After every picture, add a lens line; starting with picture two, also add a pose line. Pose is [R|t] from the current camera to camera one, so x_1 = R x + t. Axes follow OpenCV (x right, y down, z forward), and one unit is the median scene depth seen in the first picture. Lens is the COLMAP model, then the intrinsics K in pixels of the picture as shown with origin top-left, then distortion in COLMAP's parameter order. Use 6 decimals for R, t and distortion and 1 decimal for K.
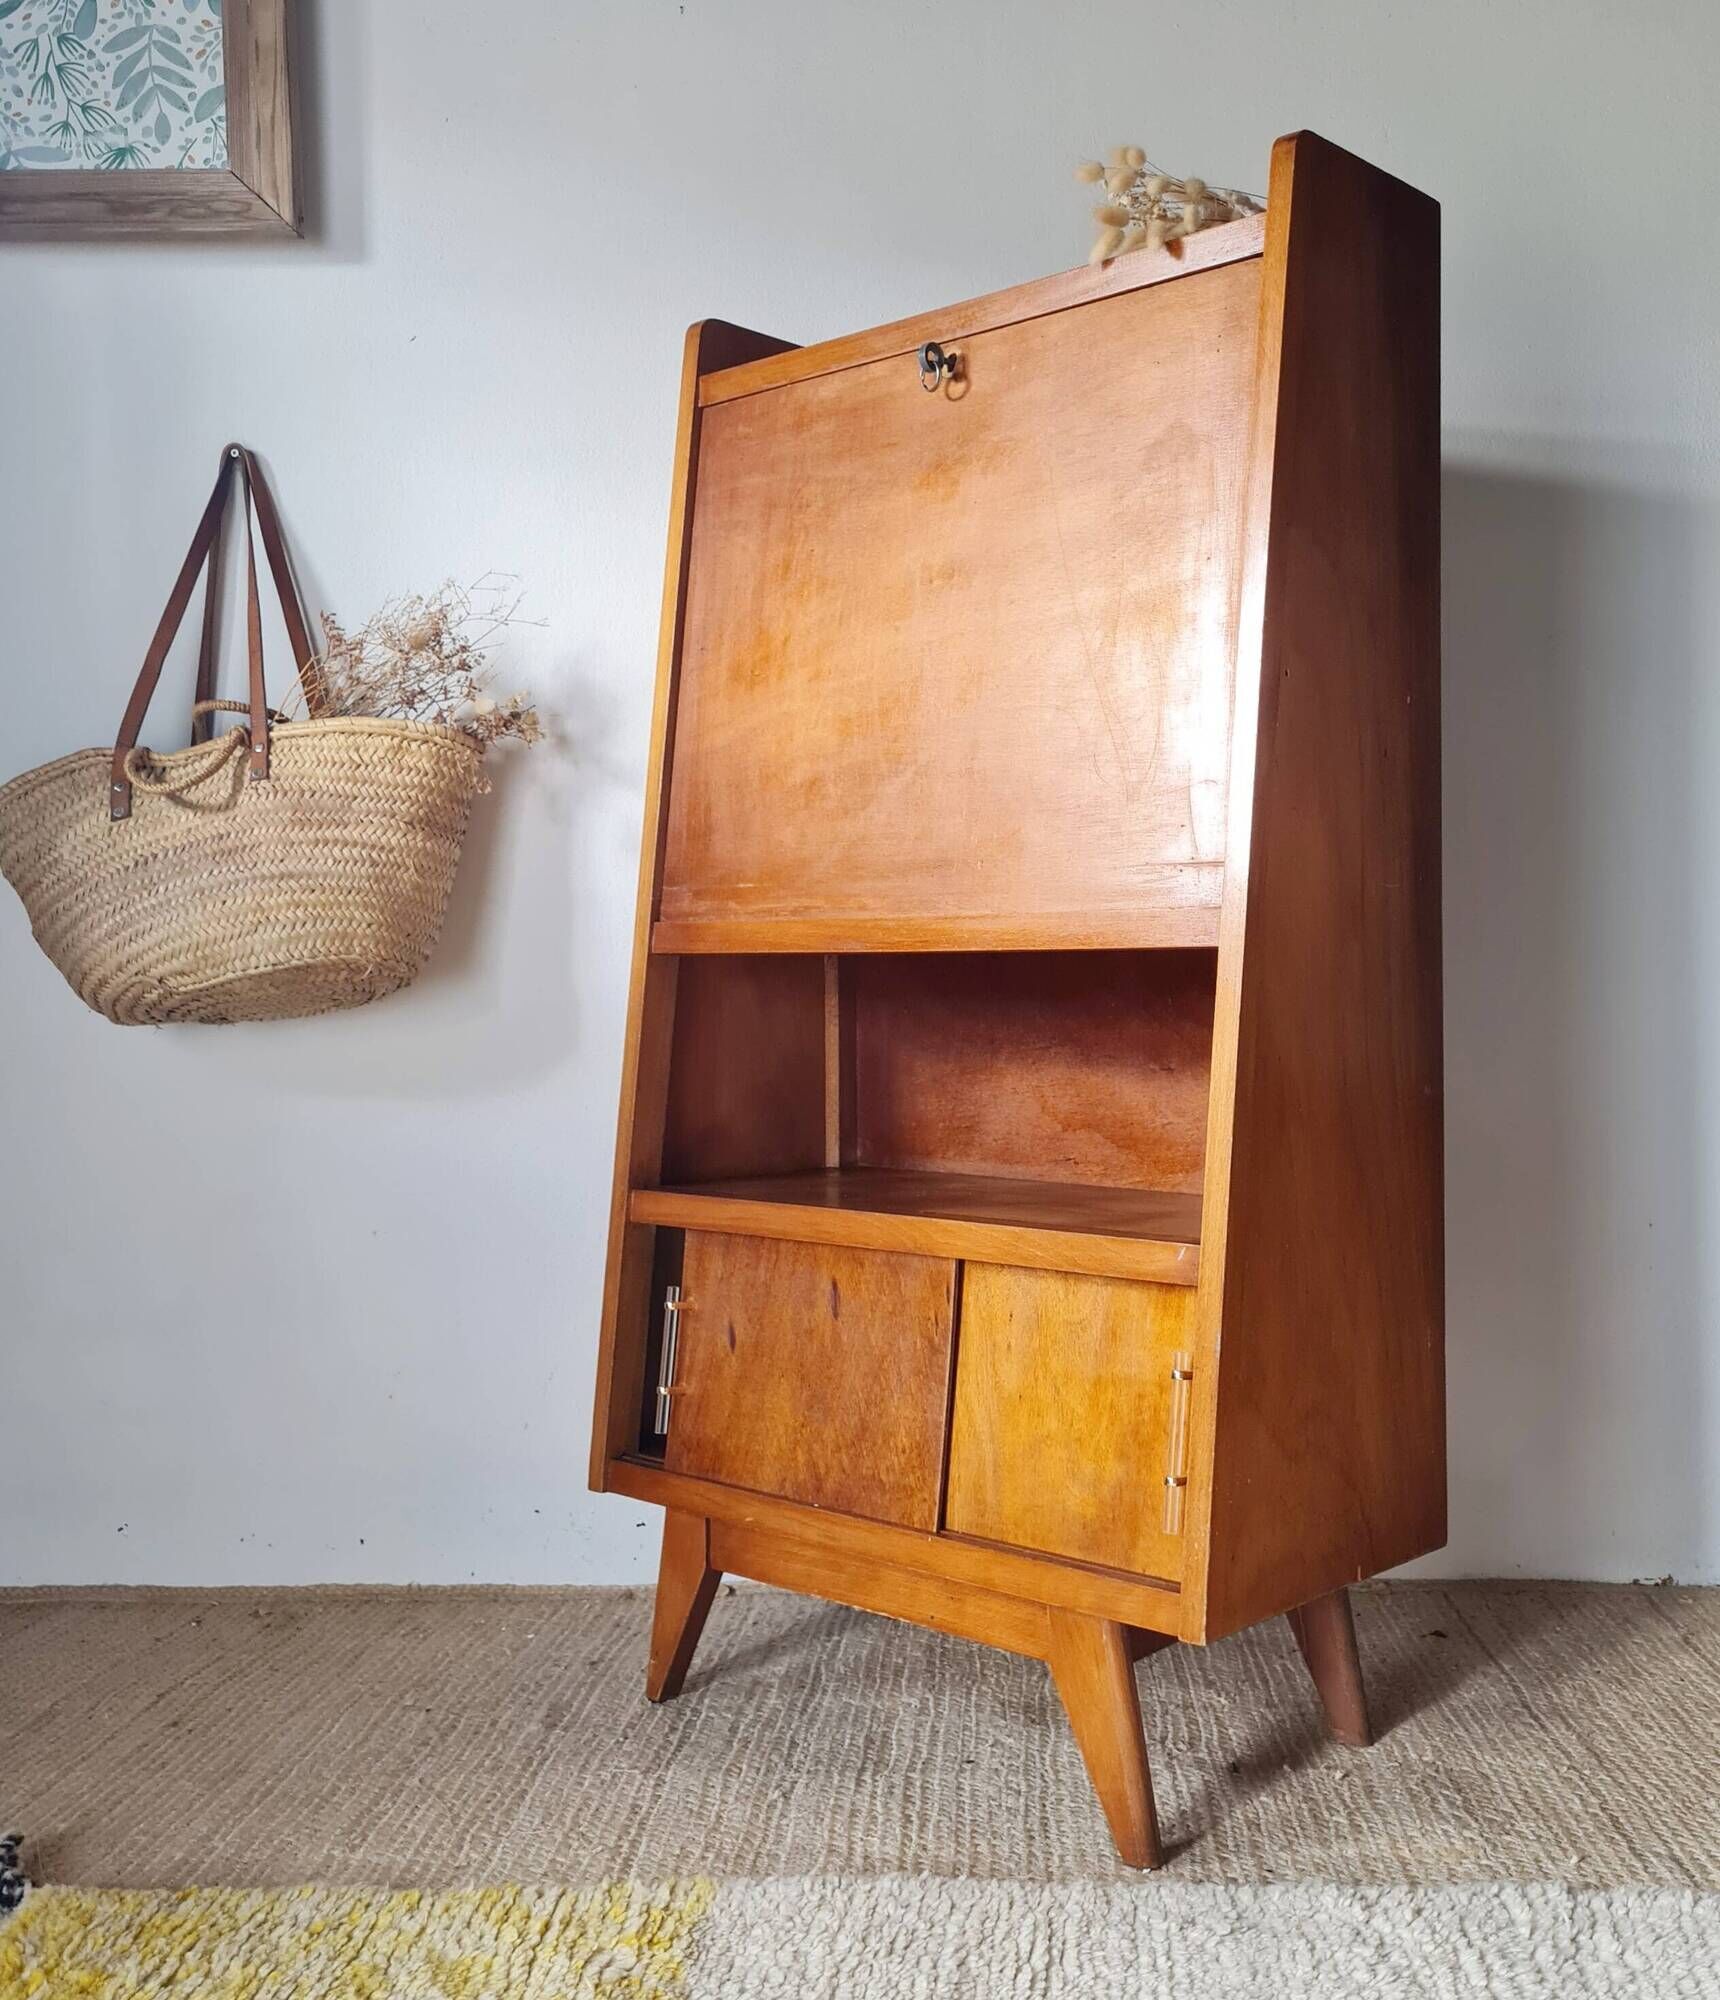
lens RADIAL K [[2002.5, 0, 992.9], [0, 2002.5, 984.3], [0, 0, 1]] dist [0.035279, 0.000000]
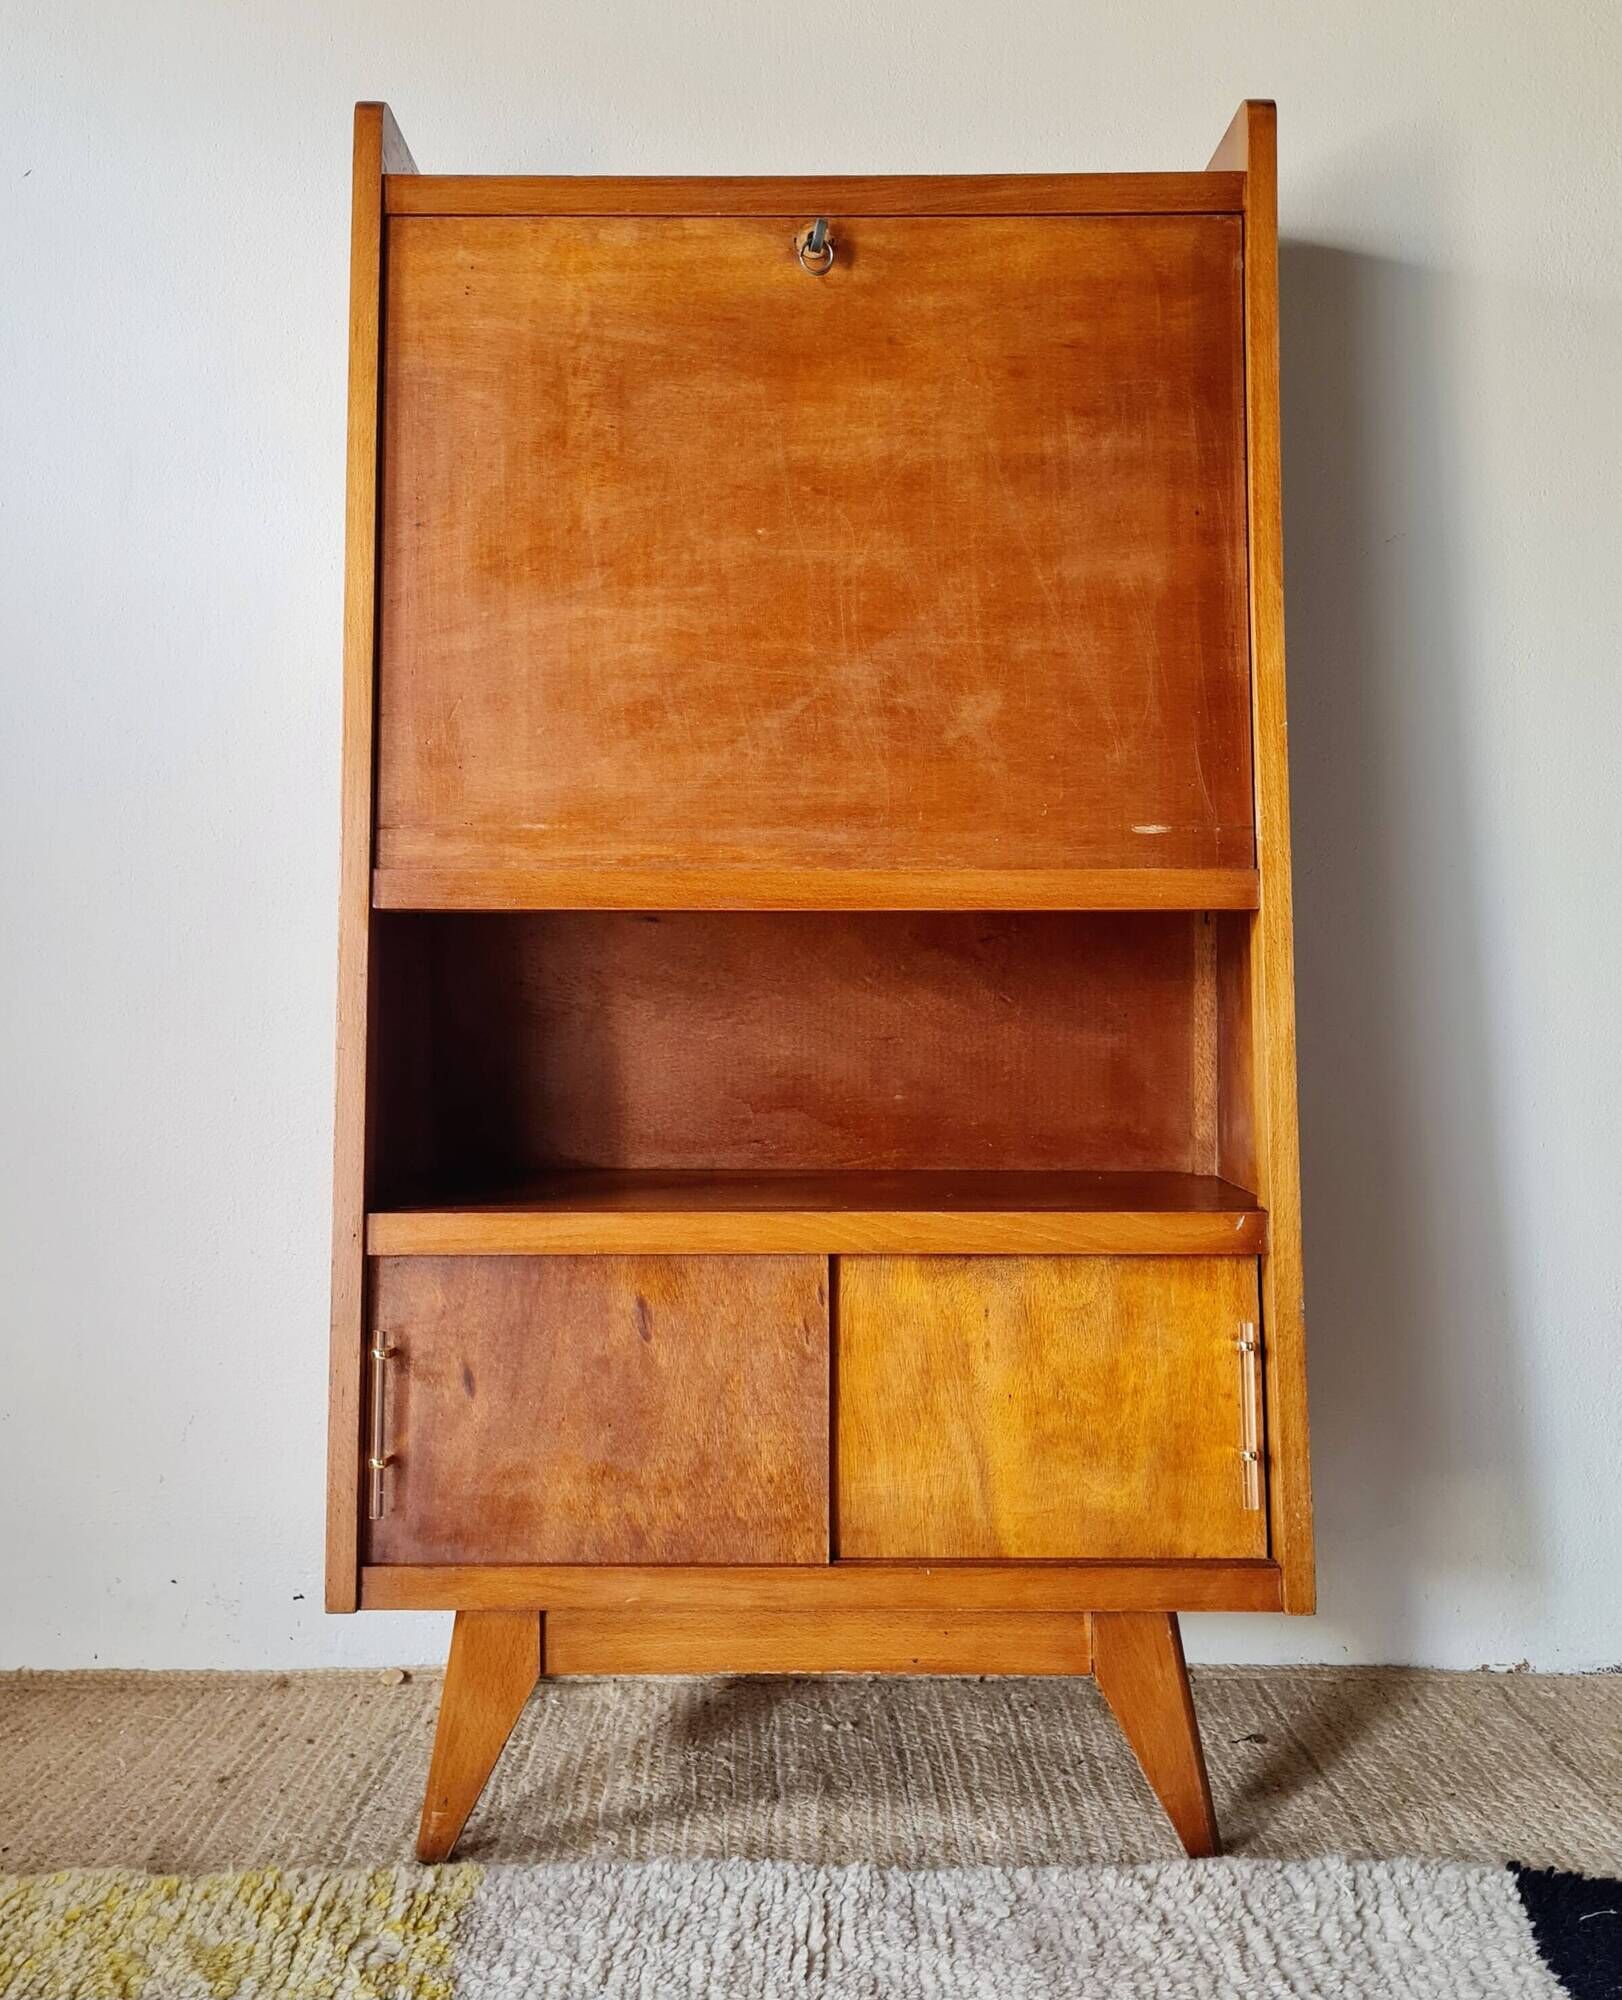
lens RADIAL K [[1982.6, 0, 775.9], [0, 1982.6, 984.5], [0, 0, 1]] dist [0.040358, 0.000000]
pose [[0.999974, 0.004363, 0.005695, 0.019632], [-0.004395, 0.999974, 0.005720, 0.009066], [-0.005670, -0.005745, 0.999967, 0.188742]]
